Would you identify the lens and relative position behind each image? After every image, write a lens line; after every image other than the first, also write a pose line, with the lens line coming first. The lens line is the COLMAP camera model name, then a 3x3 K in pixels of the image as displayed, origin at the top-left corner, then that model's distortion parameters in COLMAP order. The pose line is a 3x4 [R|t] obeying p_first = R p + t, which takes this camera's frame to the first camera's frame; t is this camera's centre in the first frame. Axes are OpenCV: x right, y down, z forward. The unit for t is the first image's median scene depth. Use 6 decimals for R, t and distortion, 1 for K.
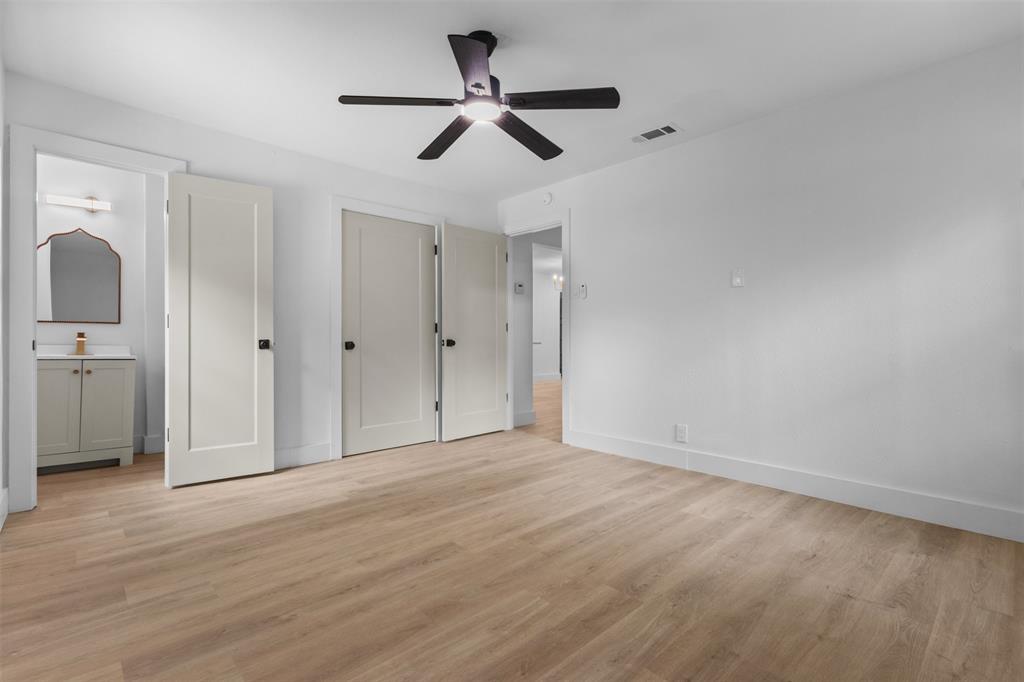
lens RADIAL K [[476.5, 0, 513.4], [0, 476.5, 341.3], [0, 0, 1]] dist [0.000071, 0.000755]
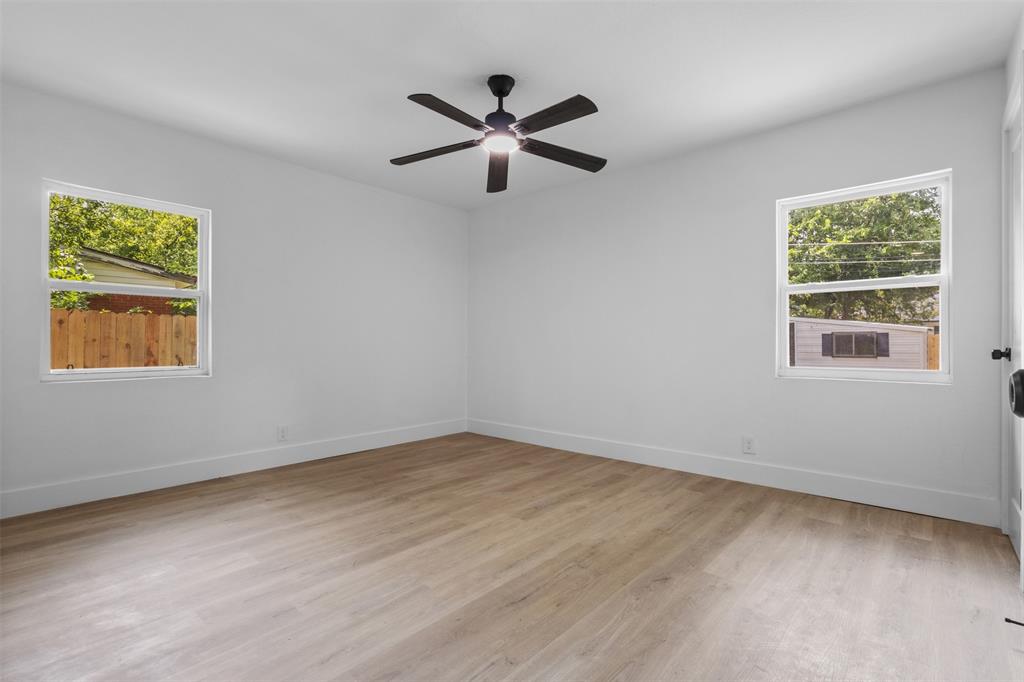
lens RADIAL K [[476.5, 0, 511.0], [0, 476.5, 339.8], [0, 0, 1]] dist [0.000071, 0.000755]
pose [[-0.996709, -0.002720, -0.081022, 0.000035], [-0.002666, 0.999996, -0.000770, -0.016613], [0.081024, -0.000551, -0.996712, 2.126824]]
